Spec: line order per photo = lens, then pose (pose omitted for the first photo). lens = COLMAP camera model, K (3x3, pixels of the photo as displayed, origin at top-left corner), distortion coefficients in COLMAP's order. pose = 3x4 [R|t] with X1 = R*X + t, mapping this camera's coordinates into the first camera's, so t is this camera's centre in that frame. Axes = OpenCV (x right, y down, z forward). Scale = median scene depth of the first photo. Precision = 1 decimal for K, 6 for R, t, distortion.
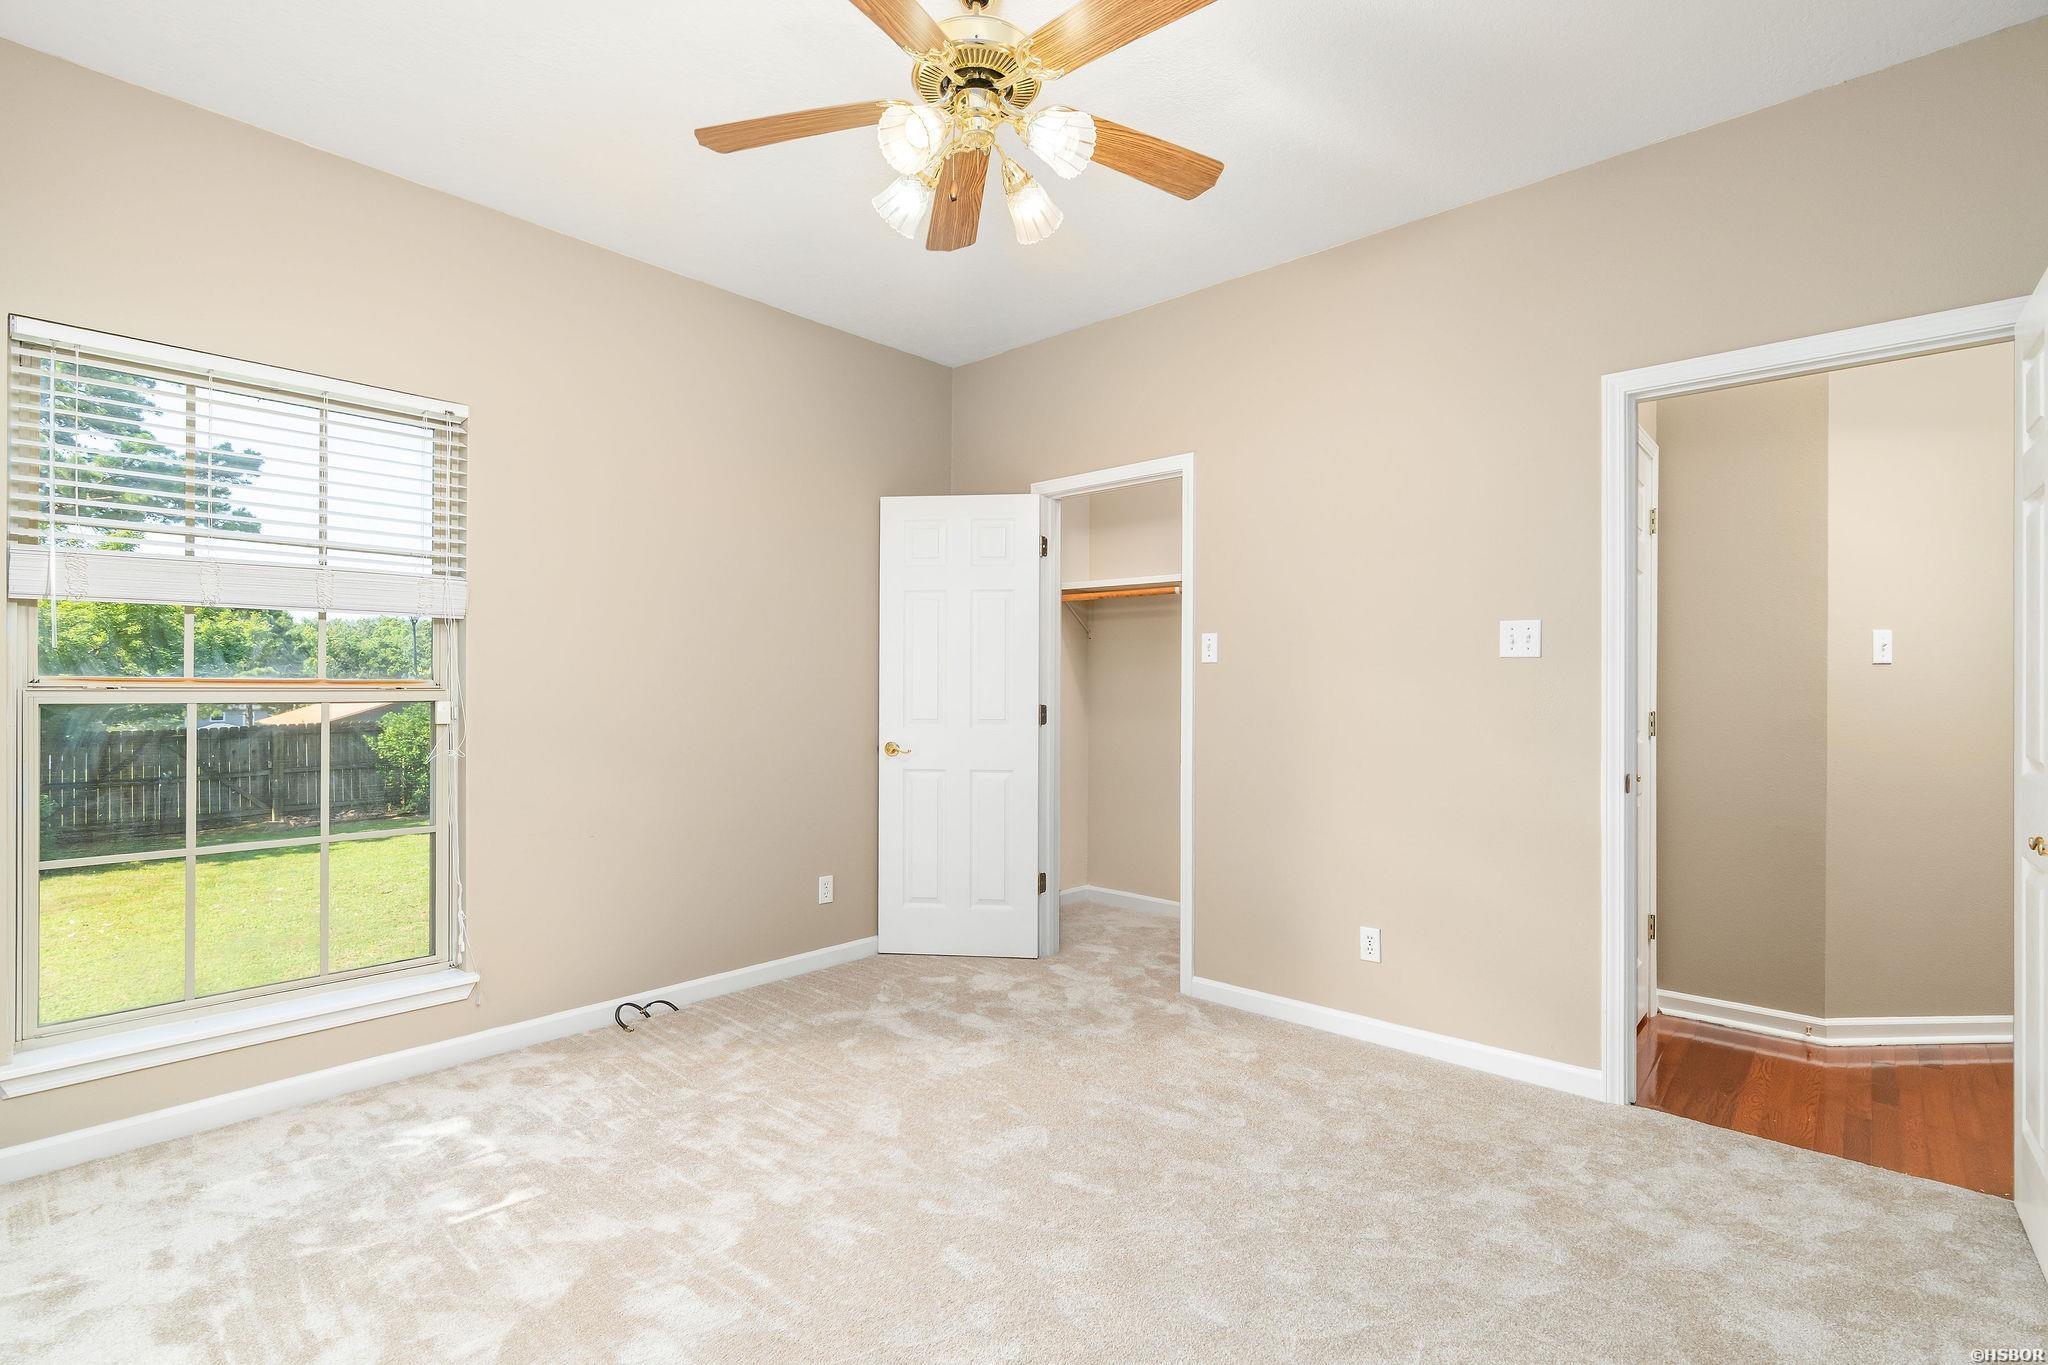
lens RADIAL K [[957.5, 0, 1038.3], [0, 957.5, 688.7], [0, 0, 1]] dist [0.001650, 0.001293]
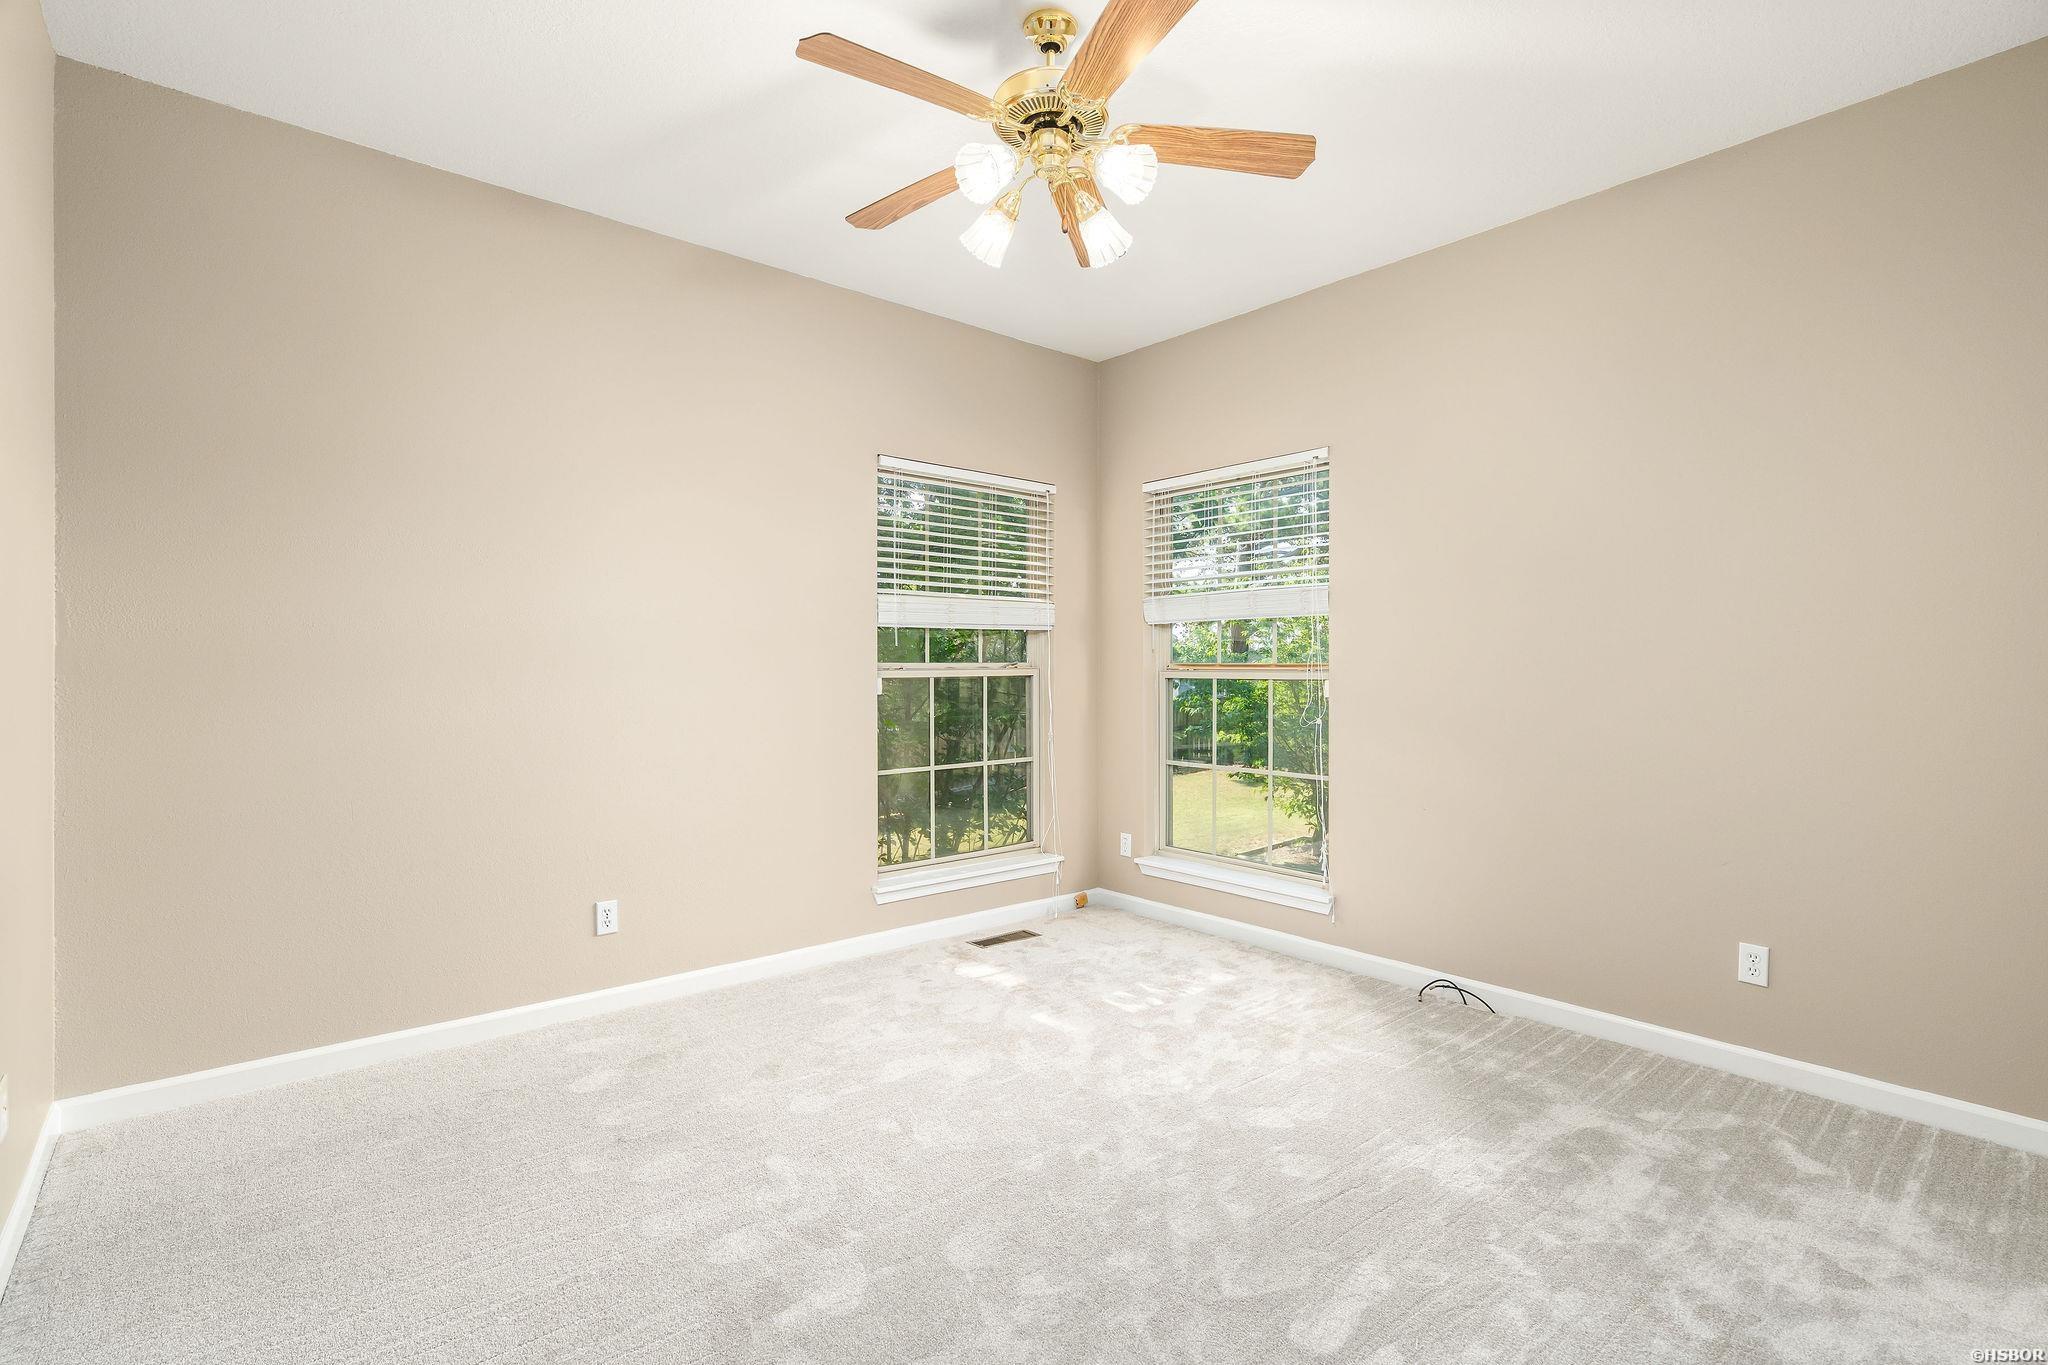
lens RADIAL K [[945.3, 0, 1028.9], [0, 945.3, 672.3], [0, 0, 1]] dist [0.001038, 0.000245]
pose [[-0.134193, -0.000391, -0.990955, 0.689875], [-0.001744, 0.999998, -0.000159, 0.002977], [0.990954, 0.001707, -0.134194, 0.768000]]
